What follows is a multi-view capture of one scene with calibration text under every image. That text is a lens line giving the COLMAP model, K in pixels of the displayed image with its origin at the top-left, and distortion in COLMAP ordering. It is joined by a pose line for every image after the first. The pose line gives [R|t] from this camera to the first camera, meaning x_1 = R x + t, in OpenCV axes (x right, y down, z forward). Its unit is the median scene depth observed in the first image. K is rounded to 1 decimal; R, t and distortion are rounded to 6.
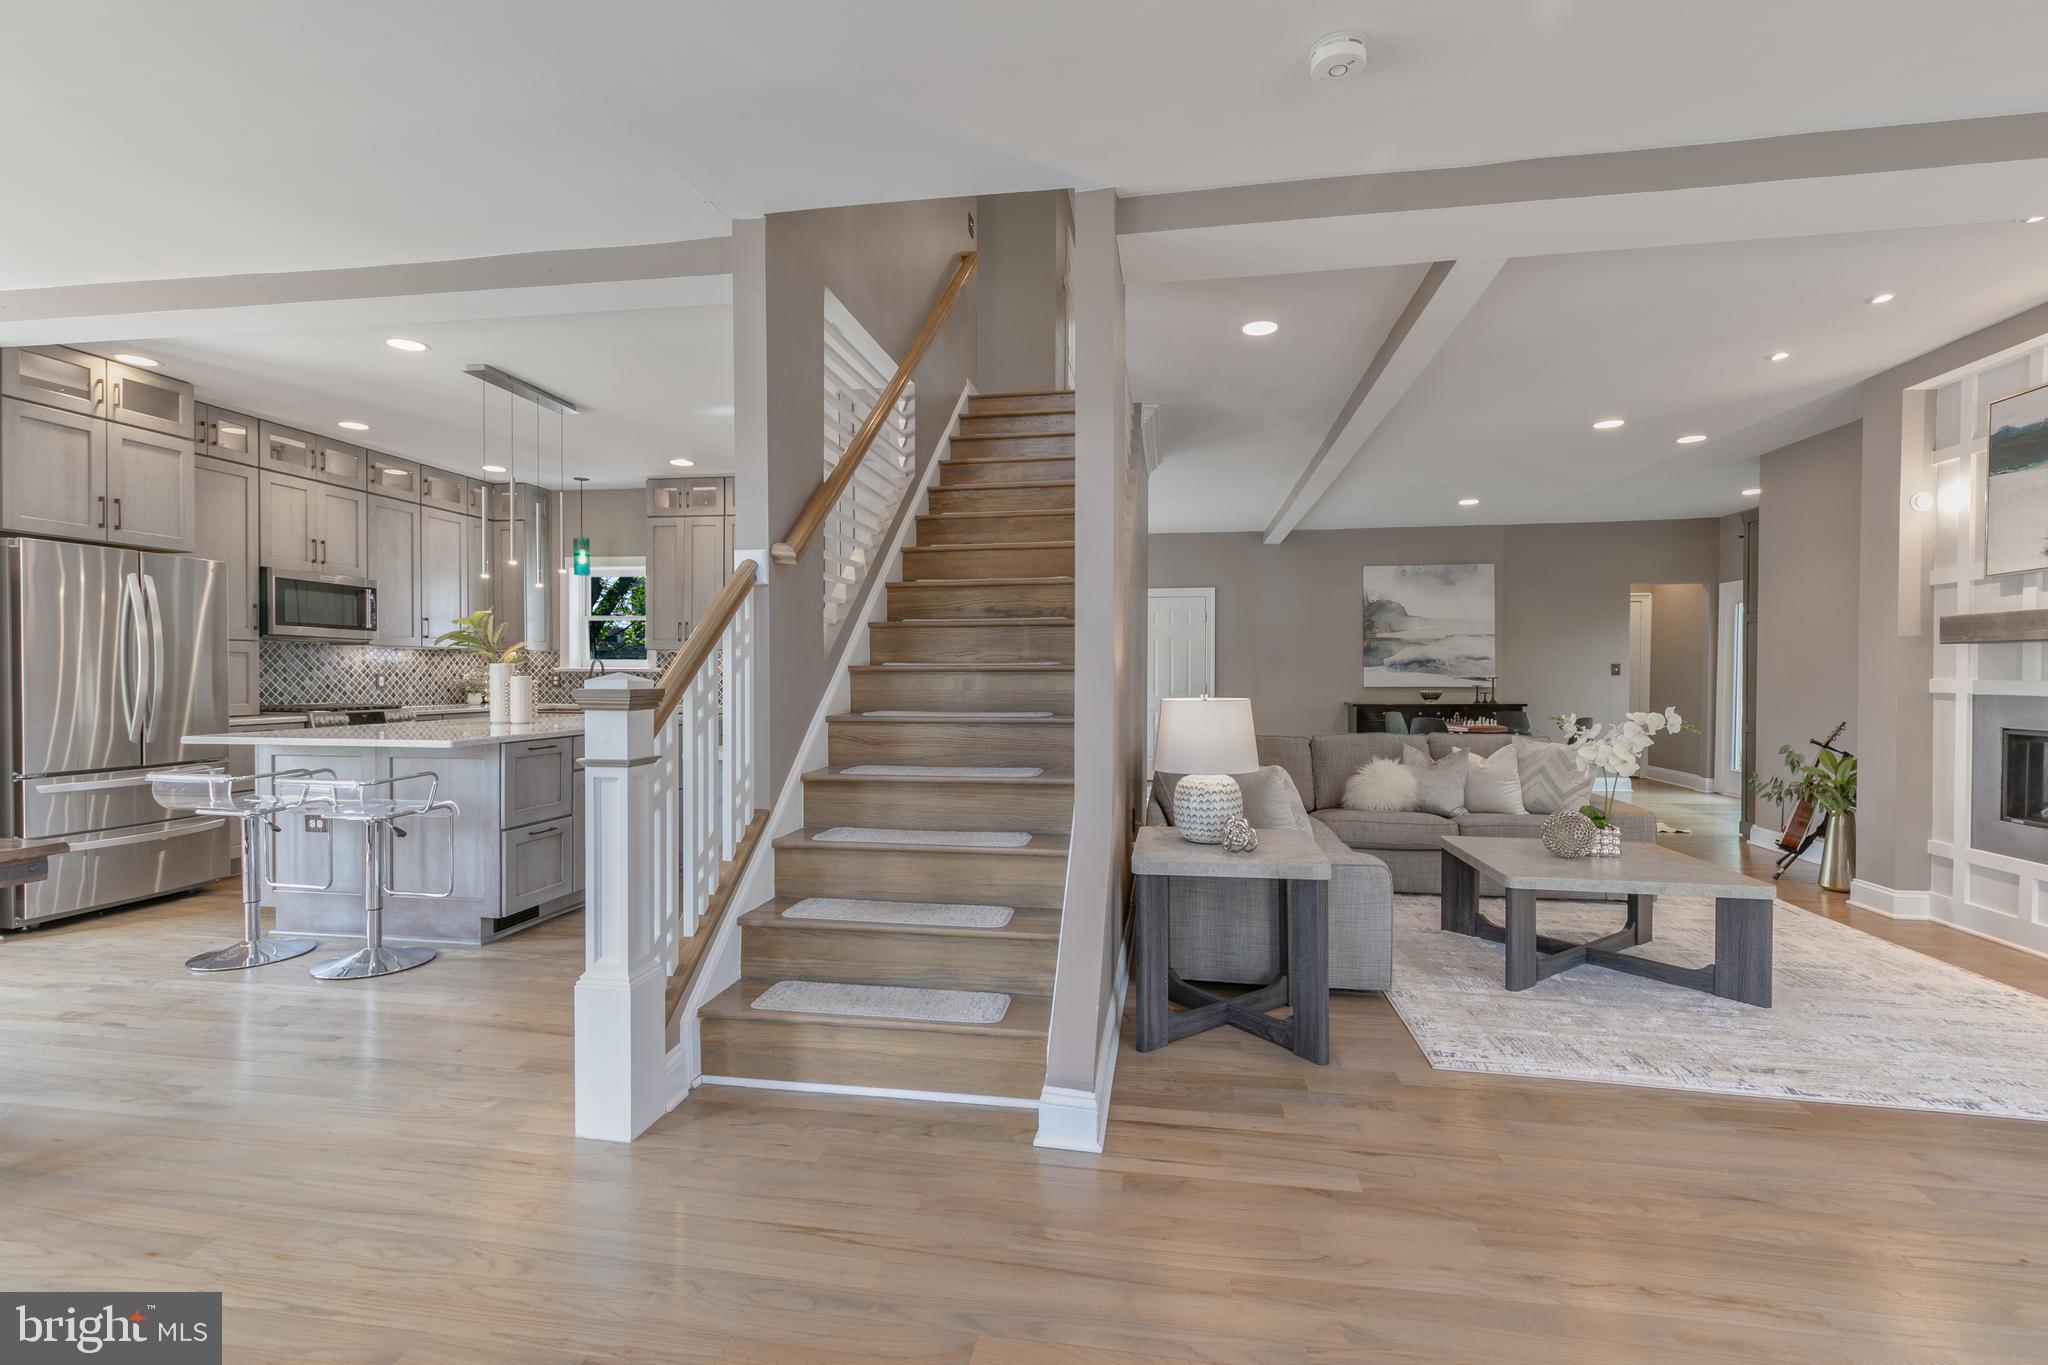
lens RADIAL K [[921.6, 0, 1022.0], [0, 921.6, 683.9], [0, 0, 1]] dist [0.003800, -0.000493]
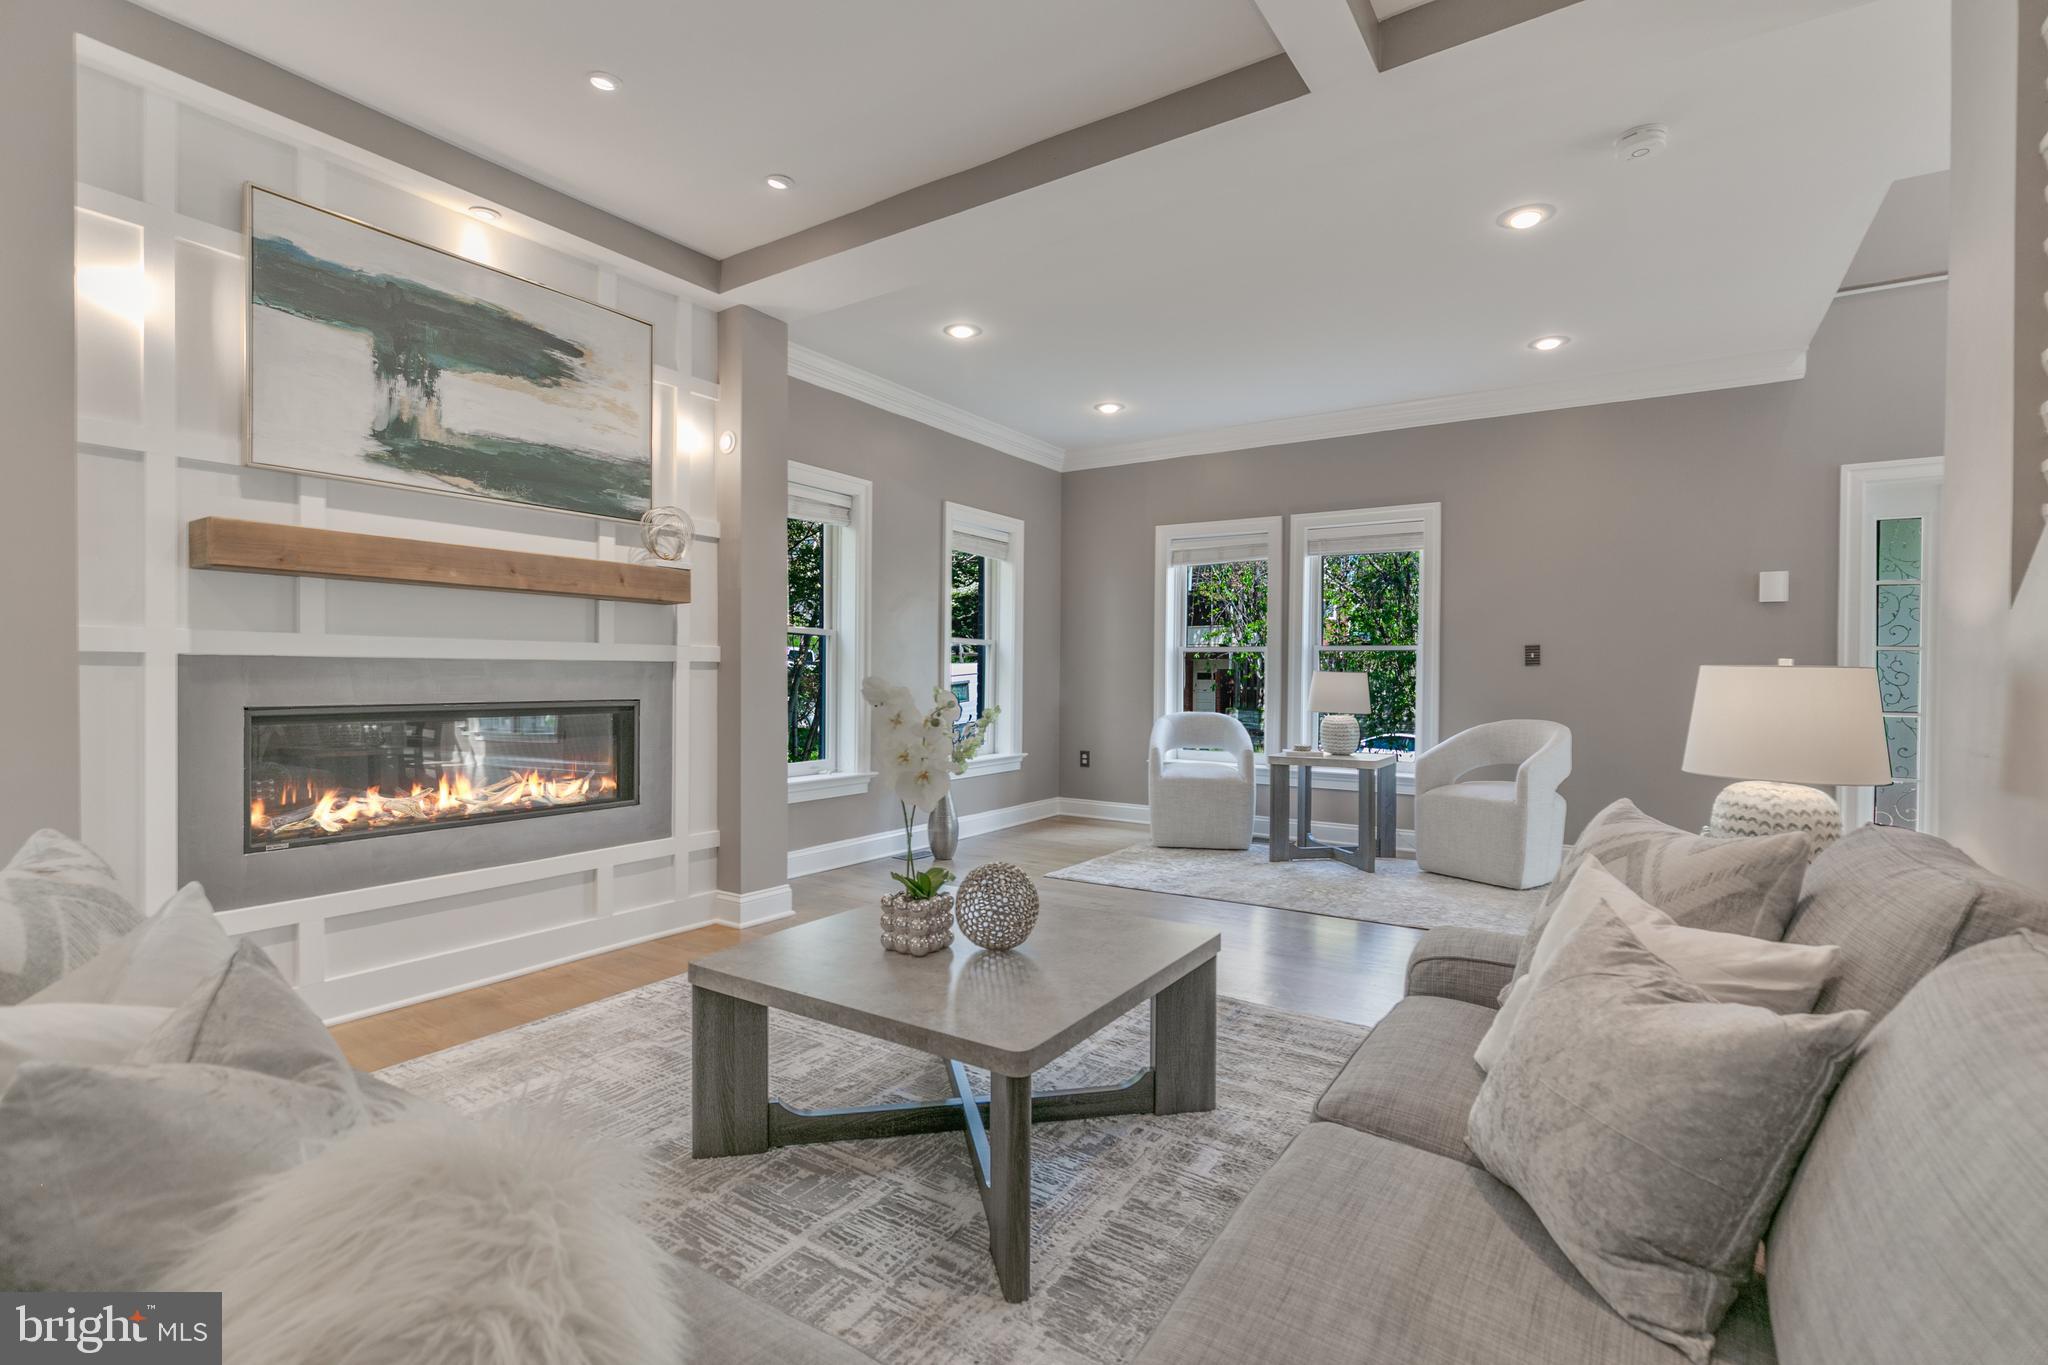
lens RADIAL K [[951.5, 0, 982.4], [0, 951.5, 686.6], [0, 0, 1]] dist [-0.000951, -0.001422]
pose [[-0.897694, -0.018235, 0.440241, 0.278293], [-0.007265, 0.999620, 0.026592, 0.011409], [-0.440559, 0.020673, -0.897486, 1.187373]]
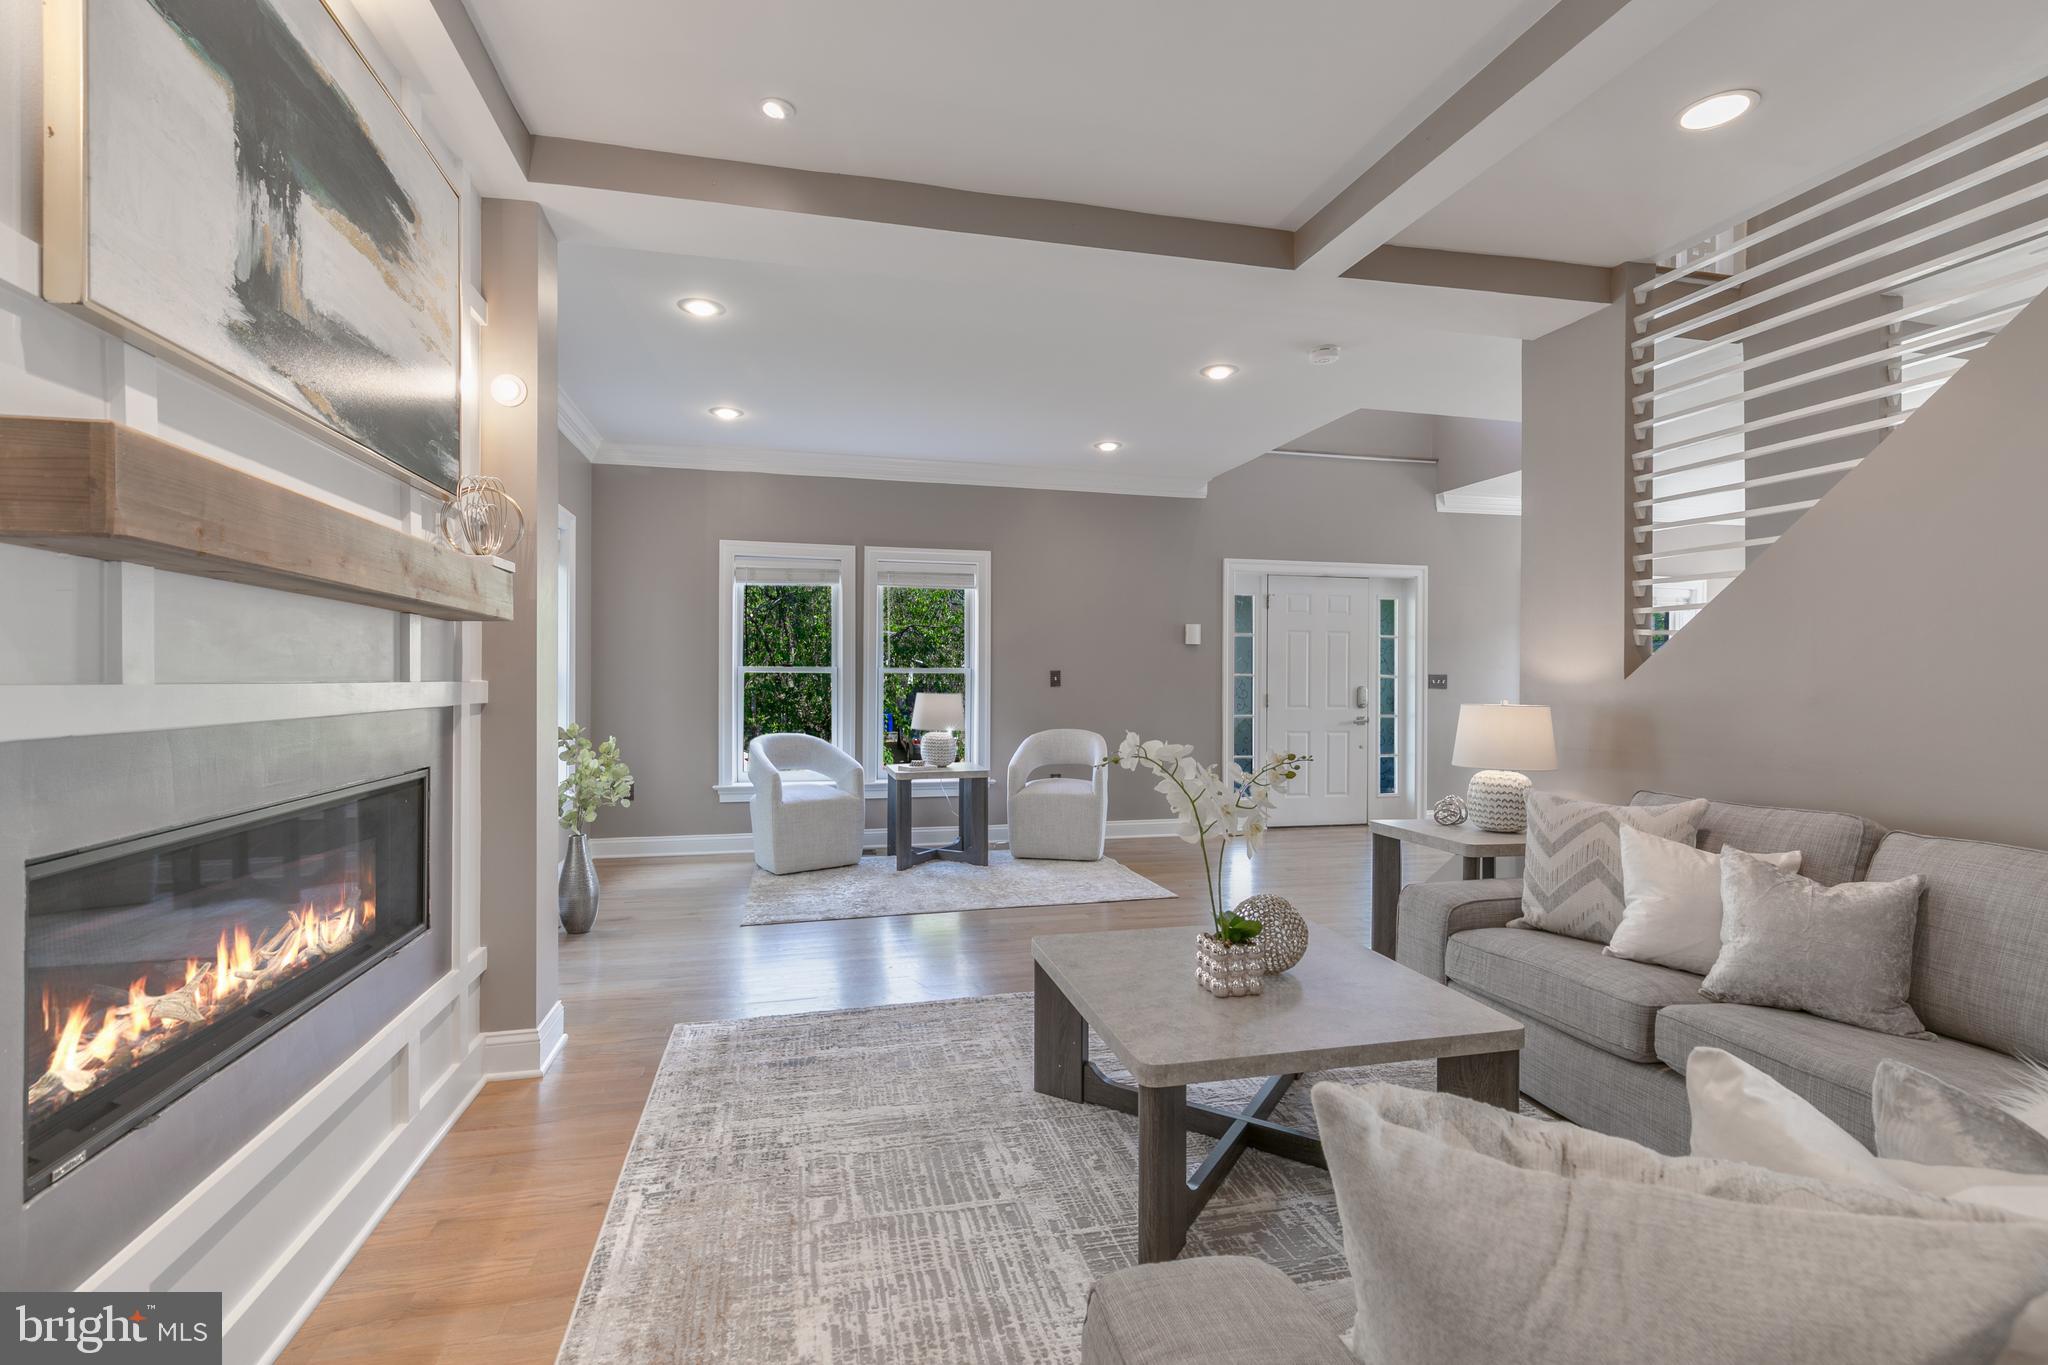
lens RADIAL K [[921.6, 0, 1050.1], [0, 921.6, 685.9], [0, 0, 1]] dist [0.003800, -0.000493]
pose [[-0.926956, -0.007192, -0.375101, 0.756927], [-0.012946, 0.999834, 0.012820, -0.008201], [0.374946, 0.016740, -0.926895, 1.189060]]
